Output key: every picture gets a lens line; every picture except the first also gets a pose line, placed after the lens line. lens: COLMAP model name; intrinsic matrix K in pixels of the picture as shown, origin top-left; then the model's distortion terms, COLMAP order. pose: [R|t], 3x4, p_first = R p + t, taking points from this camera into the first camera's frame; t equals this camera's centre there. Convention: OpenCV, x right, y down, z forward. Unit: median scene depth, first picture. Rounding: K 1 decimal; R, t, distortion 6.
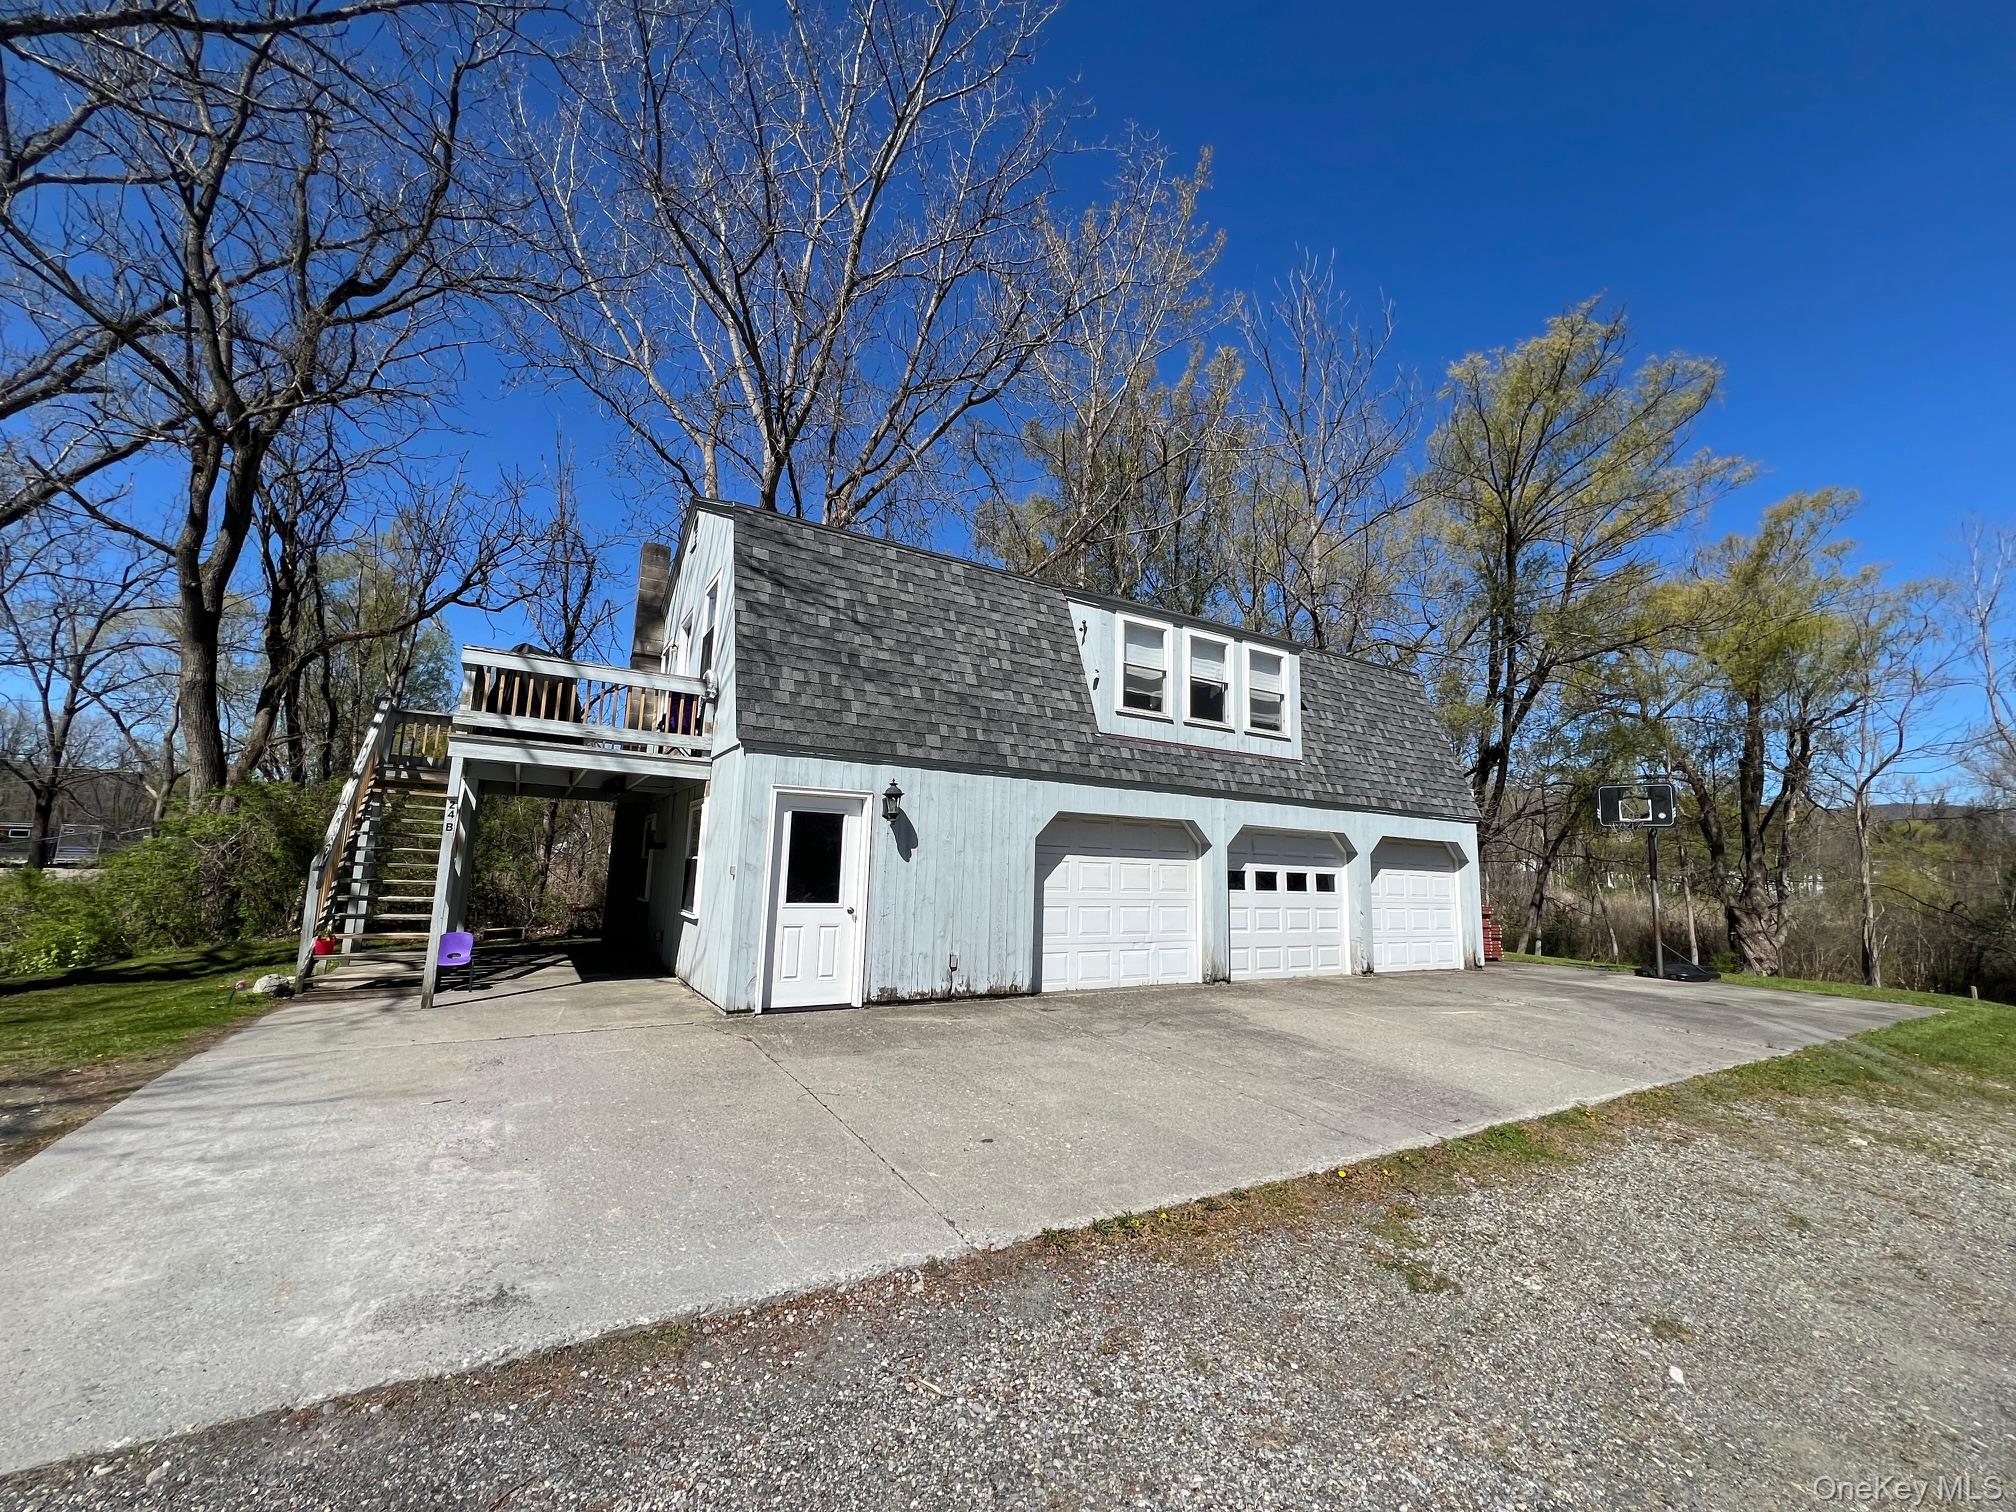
lens RADIAL K [[819.2, 0, 1008.0], [0, 819.2, 756.0], [0, 0, 1]] dist [0.000223, 0.021421]
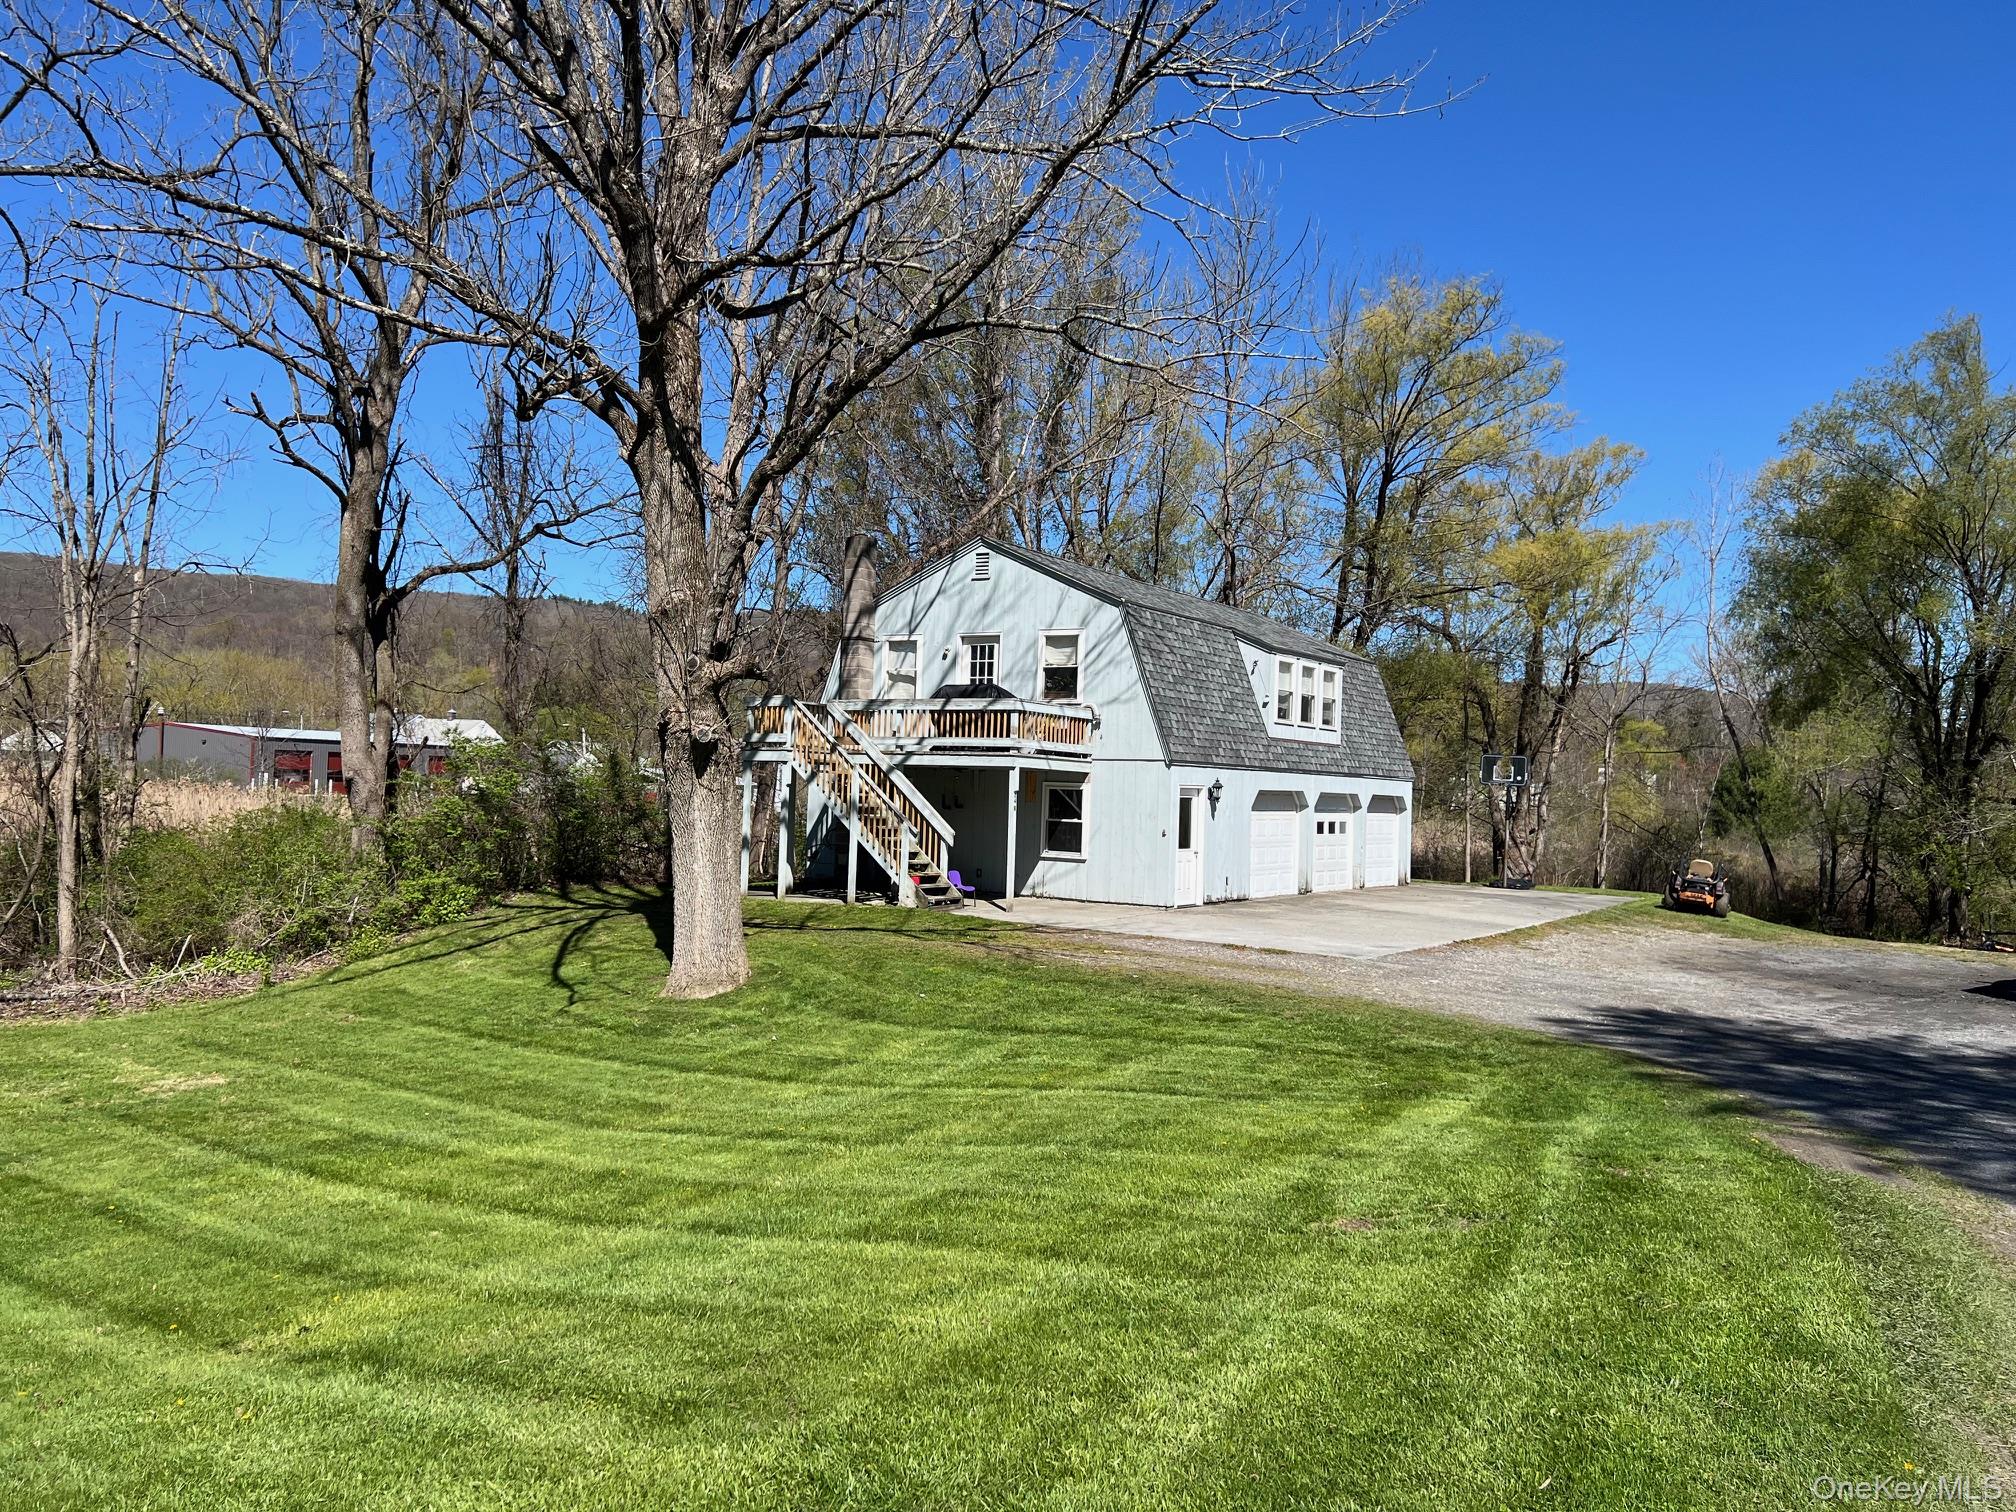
lens RADIAL K [[1527.1, 0, 1008.0], [0, 1527.1, 756.0], [0, 0, 1]] dist [0.073754, -0.071077]
pose [[0.907464, 0.011733, 0.419965, -1.446542], [-0.068347, 0.990417, 0.120015, -0.285797], [-0.414532, -0.137612, 0.899570, -1.310305]]
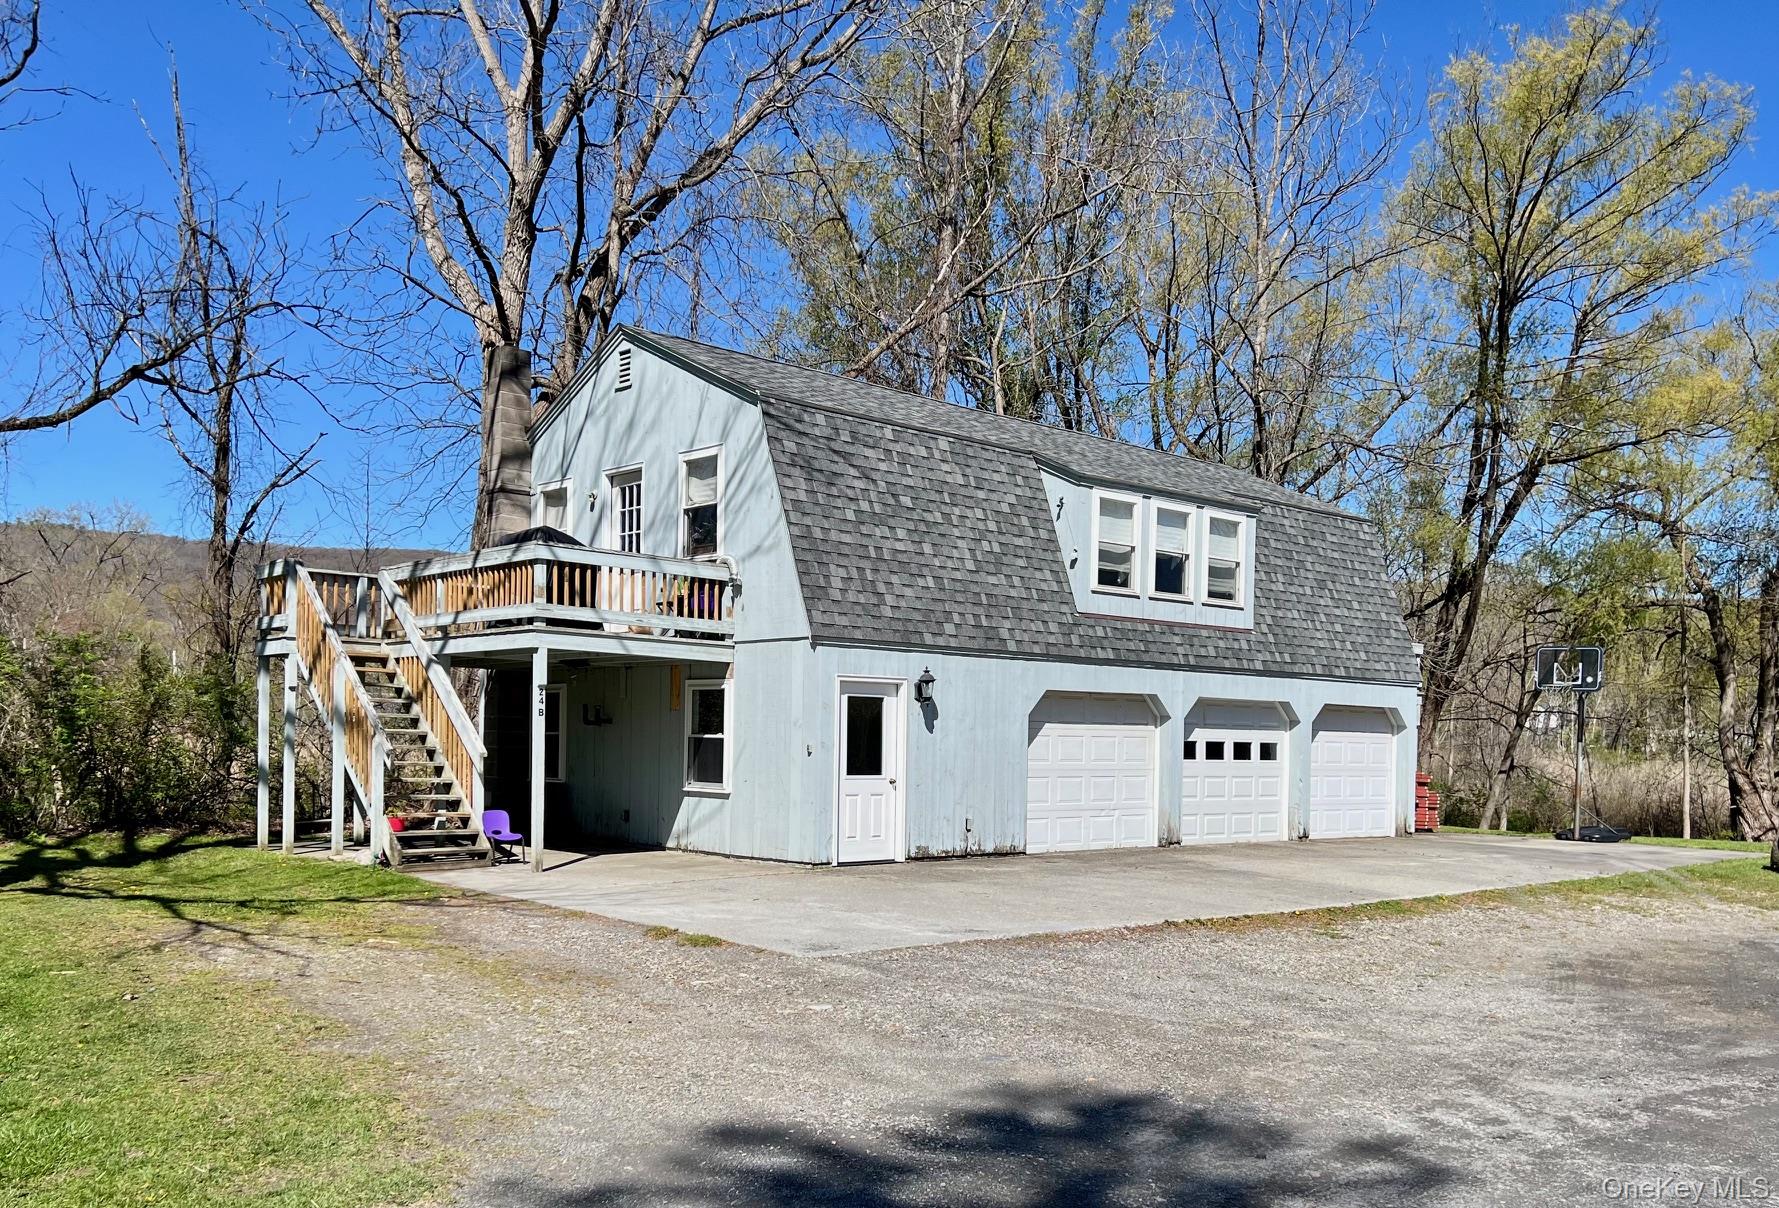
lens RADIAL K [[1518.2, 0, 988.7], [0, 1518.2, 777.1], [0, 0, 1]] dist [0.100060, -0.018362]
pose [[0.976889, -0.014659, 0.213243, -0.384310], [-0.021745, 0.985654, 0.167371, -0.132526], [-0.212637, -0.168140, 0.962556, -0.808310]]
